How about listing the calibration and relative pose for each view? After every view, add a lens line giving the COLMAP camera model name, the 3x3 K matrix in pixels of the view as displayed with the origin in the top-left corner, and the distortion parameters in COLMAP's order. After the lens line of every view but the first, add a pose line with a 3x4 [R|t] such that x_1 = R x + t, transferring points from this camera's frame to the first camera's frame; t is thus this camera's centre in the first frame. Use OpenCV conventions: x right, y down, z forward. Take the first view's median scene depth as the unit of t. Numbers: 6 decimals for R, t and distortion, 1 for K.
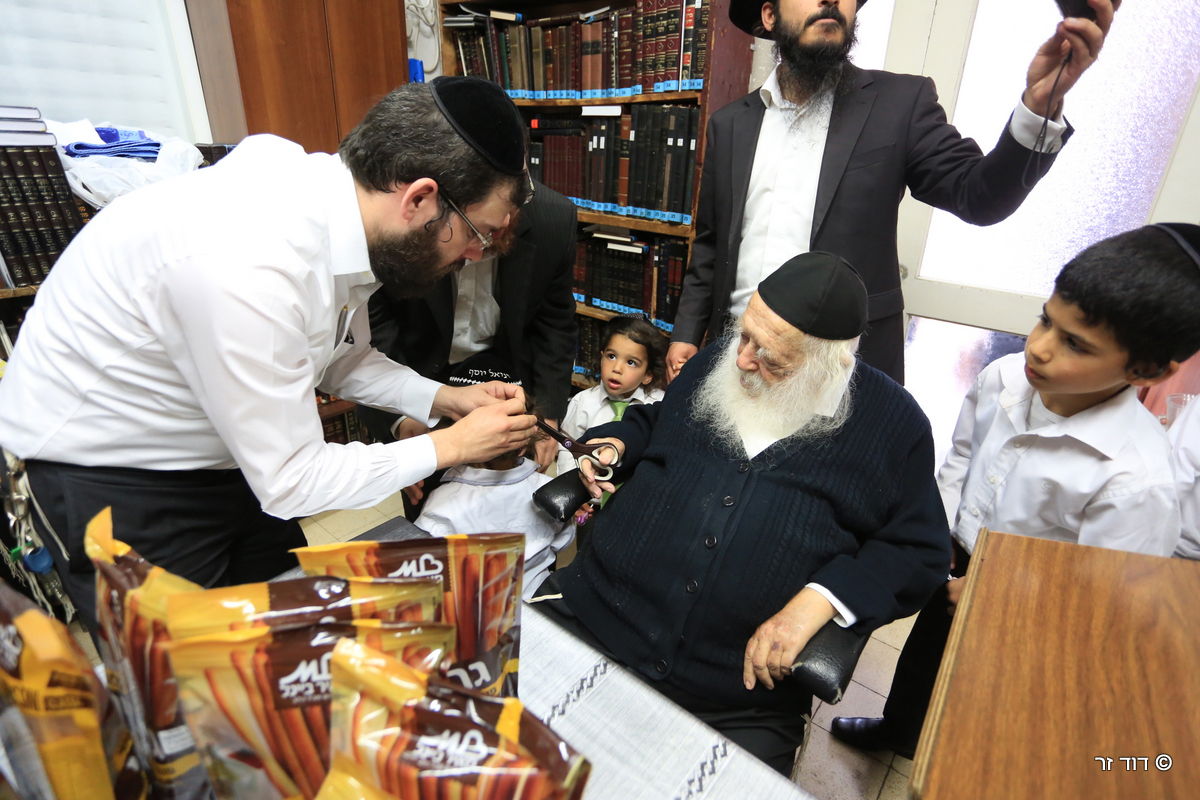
lens RADIAL K [[610.0, 0, 600.0], [0, 610.0, 398.0], [0, 0, 1]] dist [-0.065253, 0.032026]
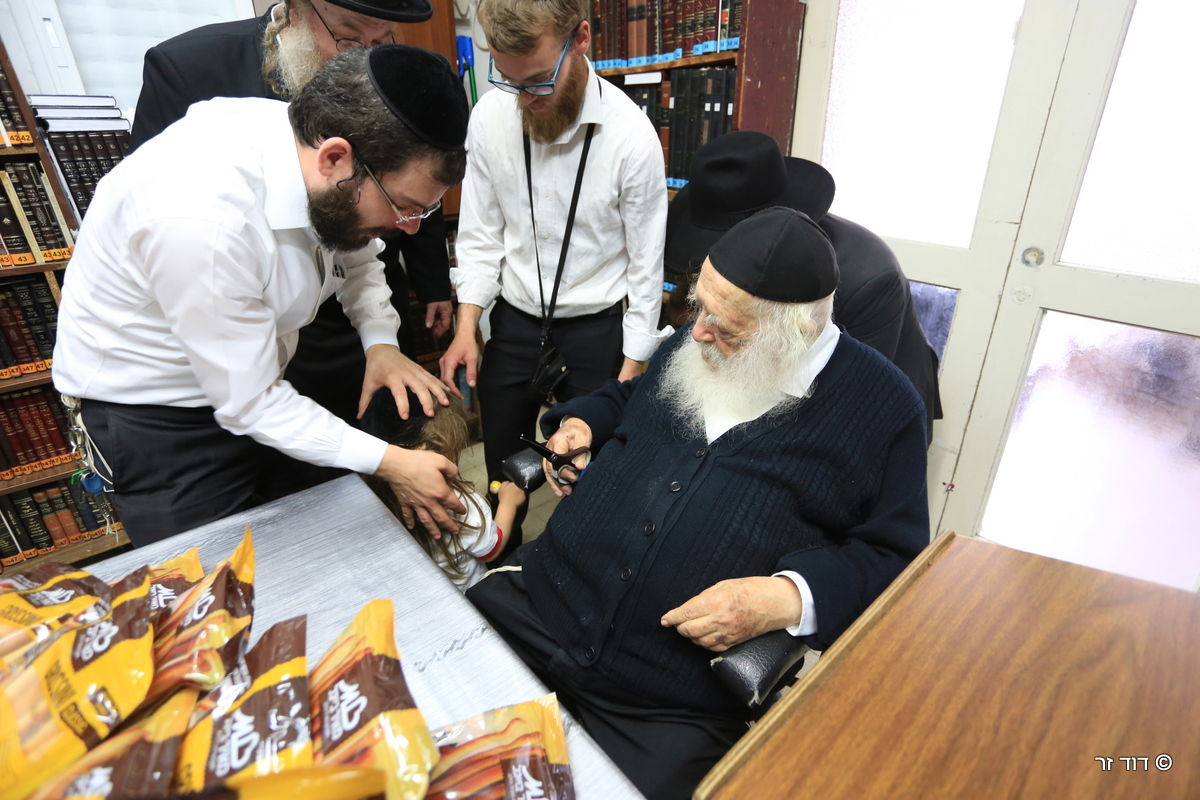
lens RADIAL K [[605.9, 0, 602.6], [0, 605.9, 396.1], [0, 0, 1]] dist [-0.061683, 0.022941]
pose [[0.984154, 0.043648, -0.171858, 0.135734], [-0.039826, 0.998878, 0.025627, 0.009314], [0.172783, -0.018376, 0.984788, 0.043677]]
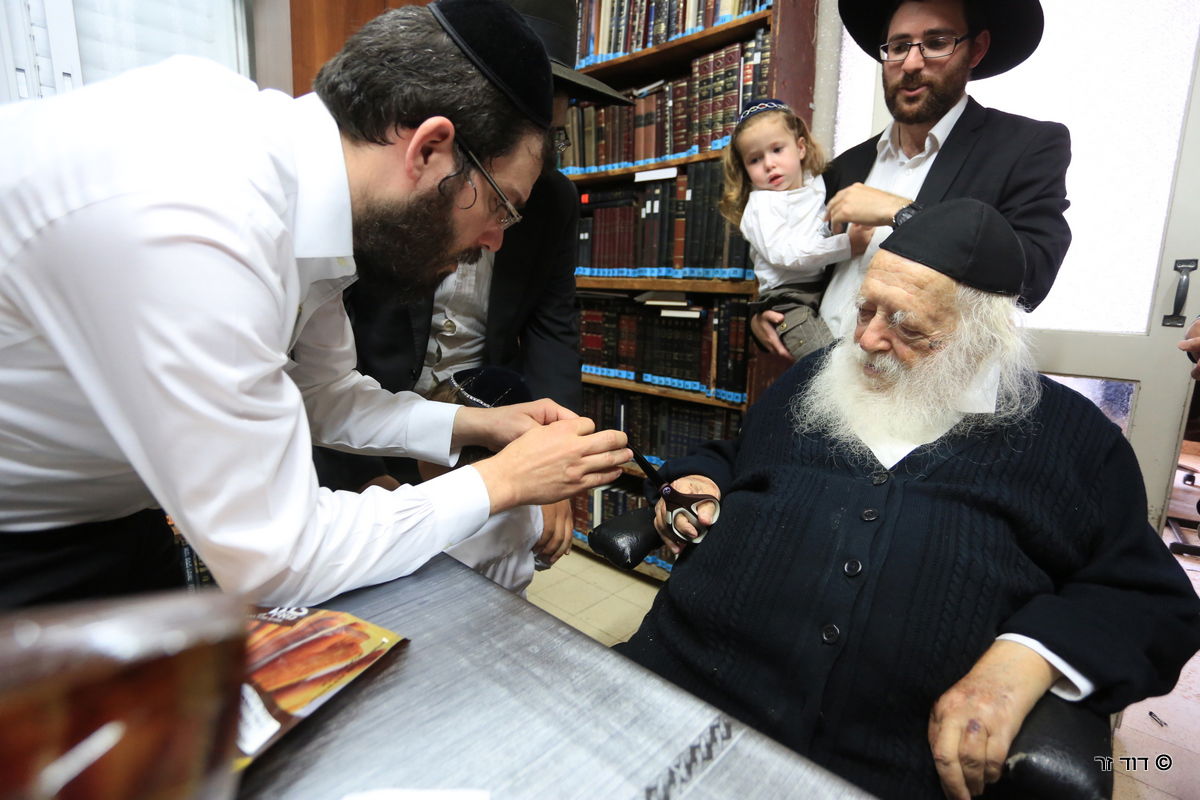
lens RADIAL K [[610.4, 0, 602.6], [0, 610.4, 398.8], [0, 0, 1]] dist [-0.063388, 0.025722]
pose [[0.998755, 0.006293, -0.049479, -0.035335], [-0.017470, 0.973307, -0.228842, 0.108144], [0.046718, 0.229422, 0.972205, 0.141000]]
